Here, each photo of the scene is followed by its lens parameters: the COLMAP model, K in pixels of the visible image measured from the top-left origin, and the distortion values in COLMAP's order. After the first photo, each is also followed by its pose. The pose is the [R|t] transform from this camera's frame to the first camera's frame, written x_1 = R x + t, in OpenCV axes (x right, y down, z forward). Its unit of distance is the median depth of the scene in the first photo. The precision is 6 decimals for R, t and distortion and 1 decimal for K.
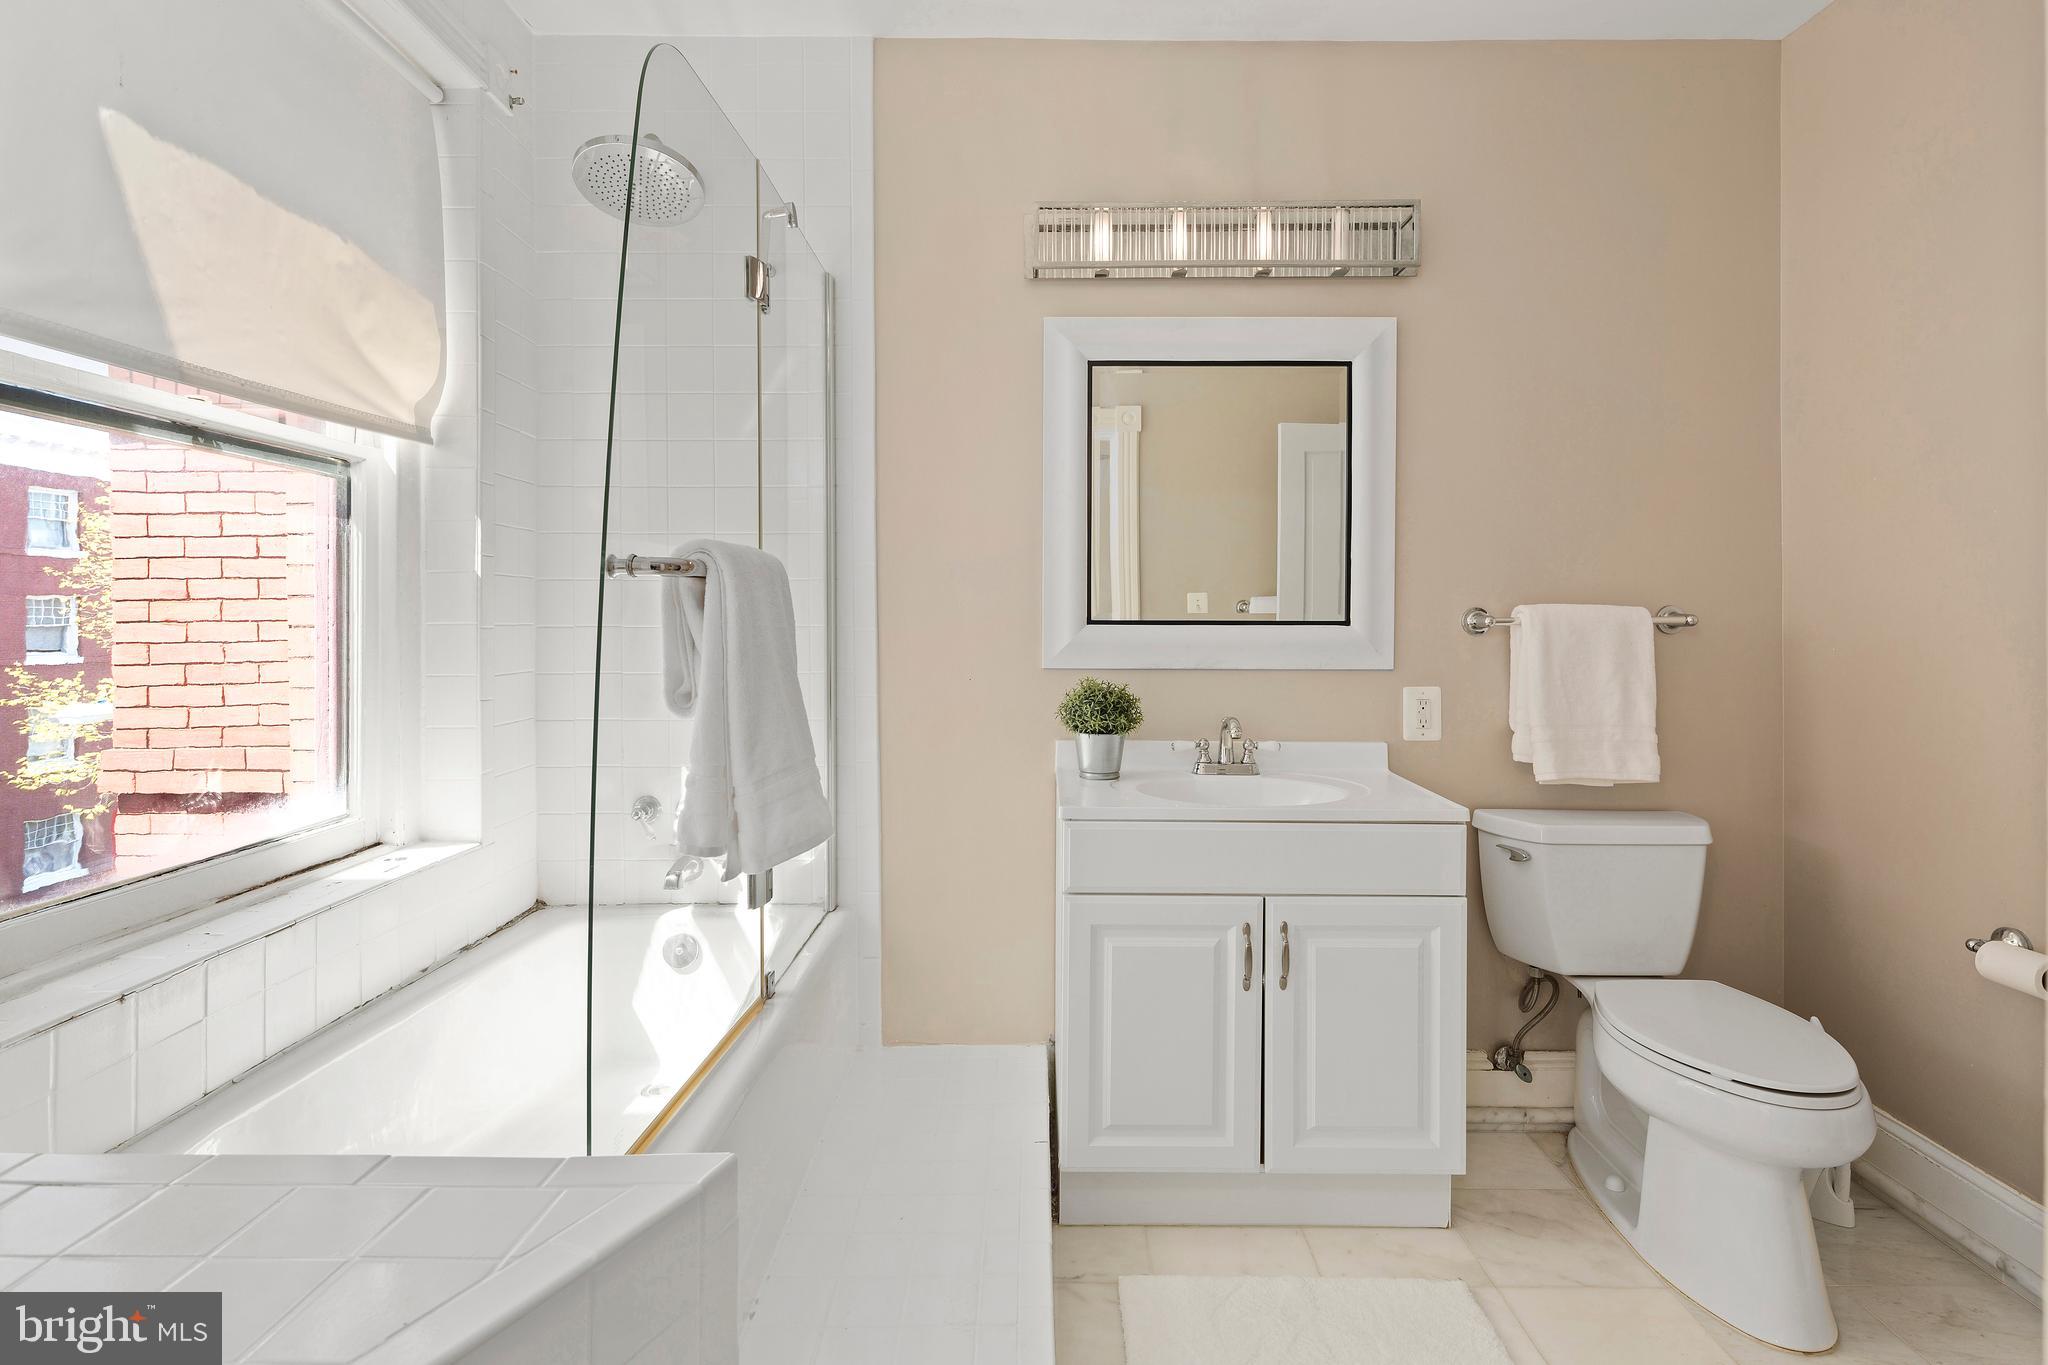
lens RADIAL K [[1000.6, 0, 1016.5], [0, 1000.6, 651.0], [0, 0, 1]] dist [0.001891, -0.002230]
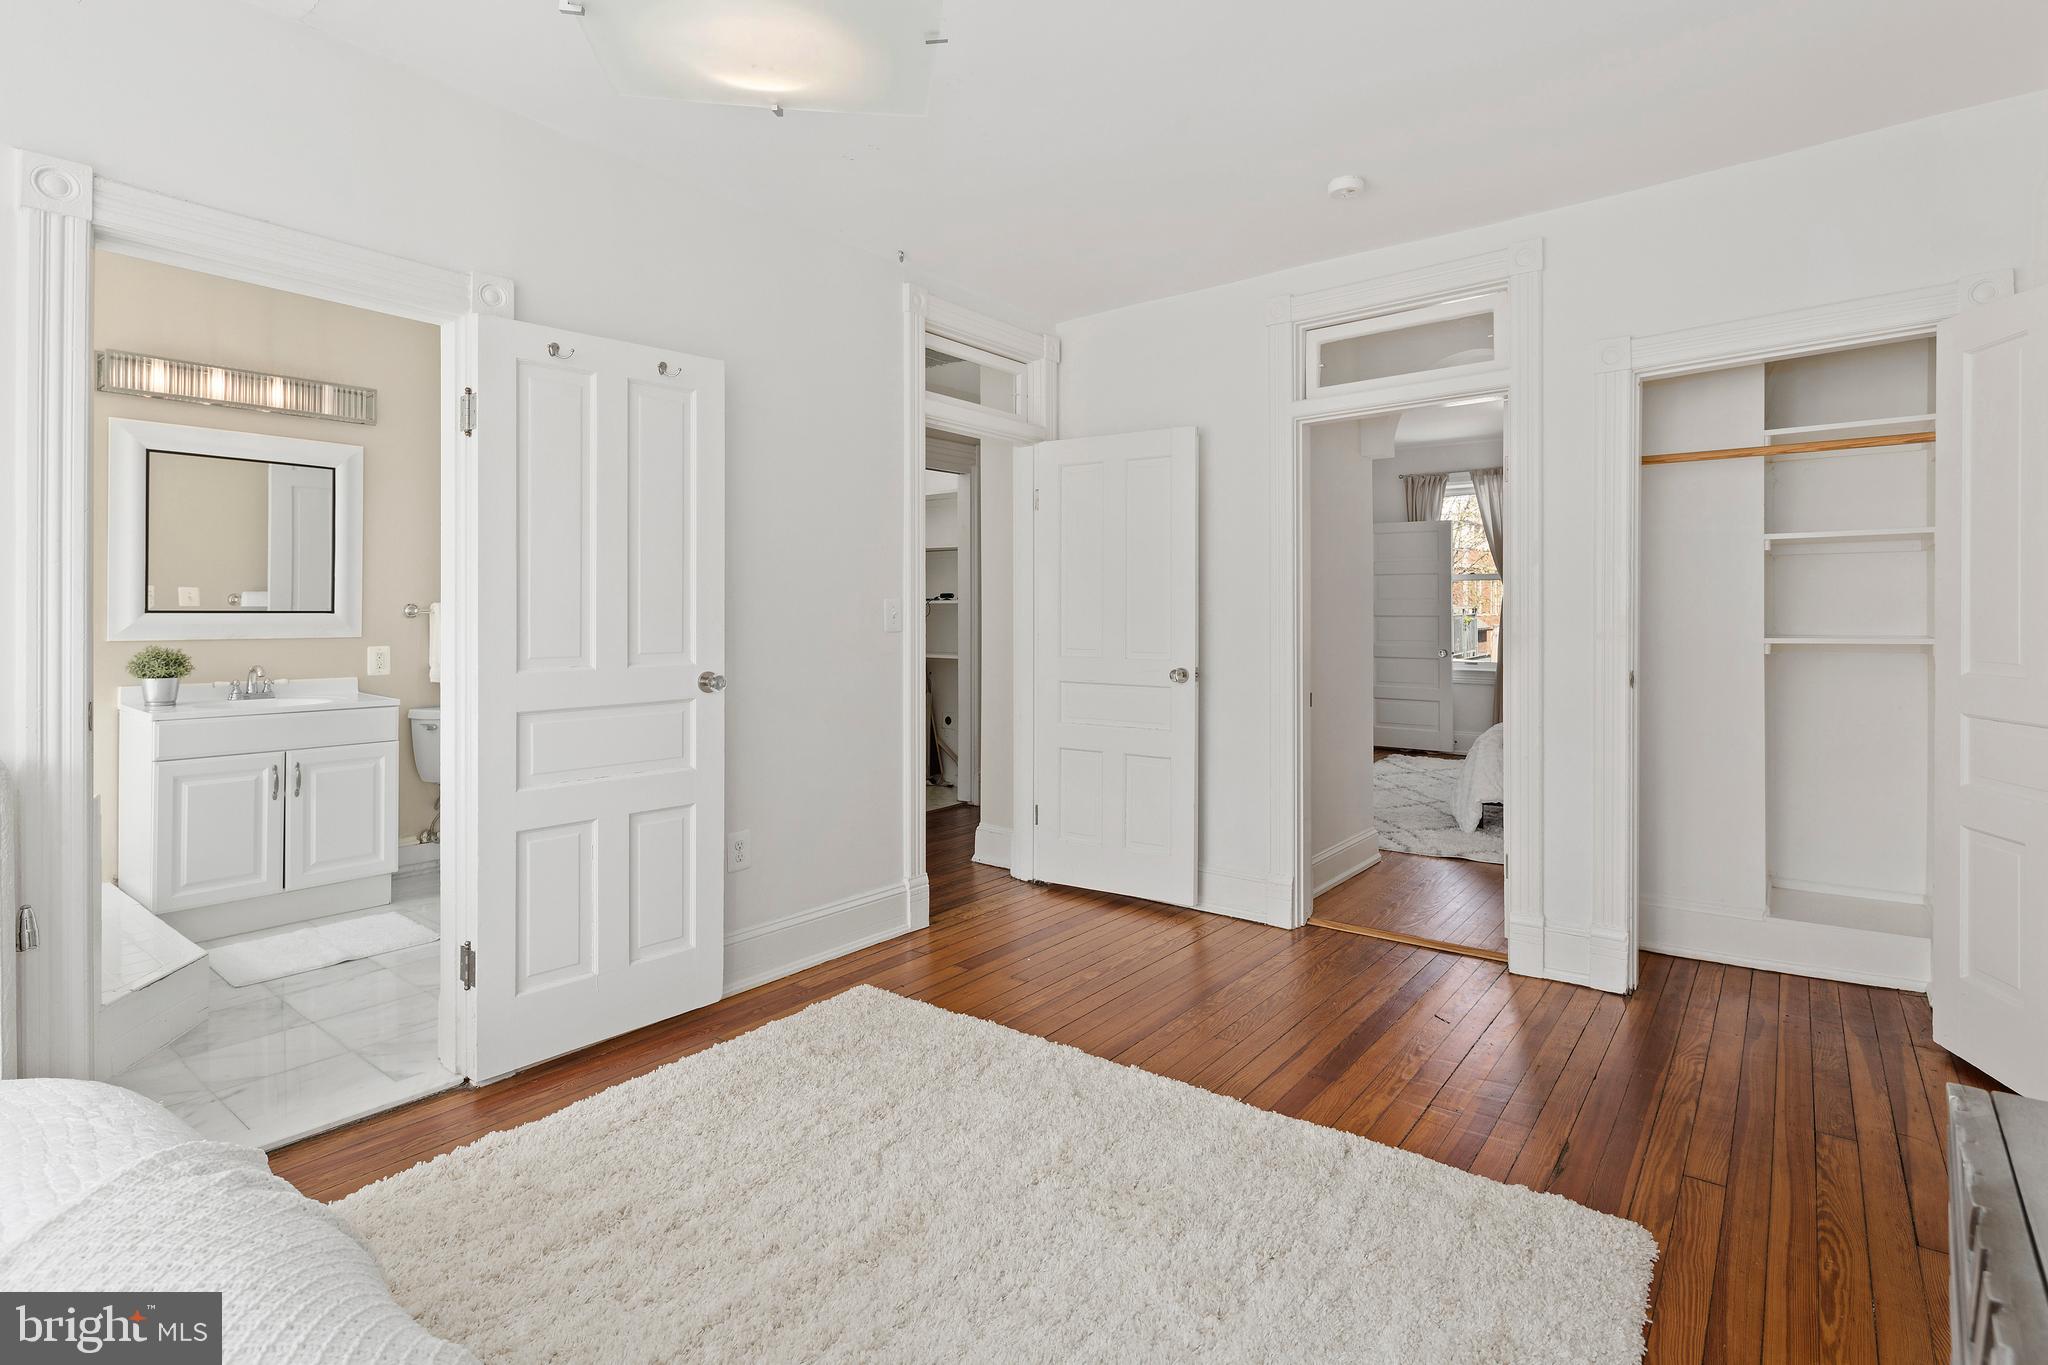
lens RADIAL K [[1008.7, 0, 1023.9], [0, 1008.7, 595.2], [0, 0, 1]] dist [0.004432, 0.000073]
pose [[0.598623, 0.012575, 0.800932, -0.399417], [0.023141, 0.999188, -0.032984, 0.032249], [-0.800697, 0.038279, 0.597846, -1.134958]]
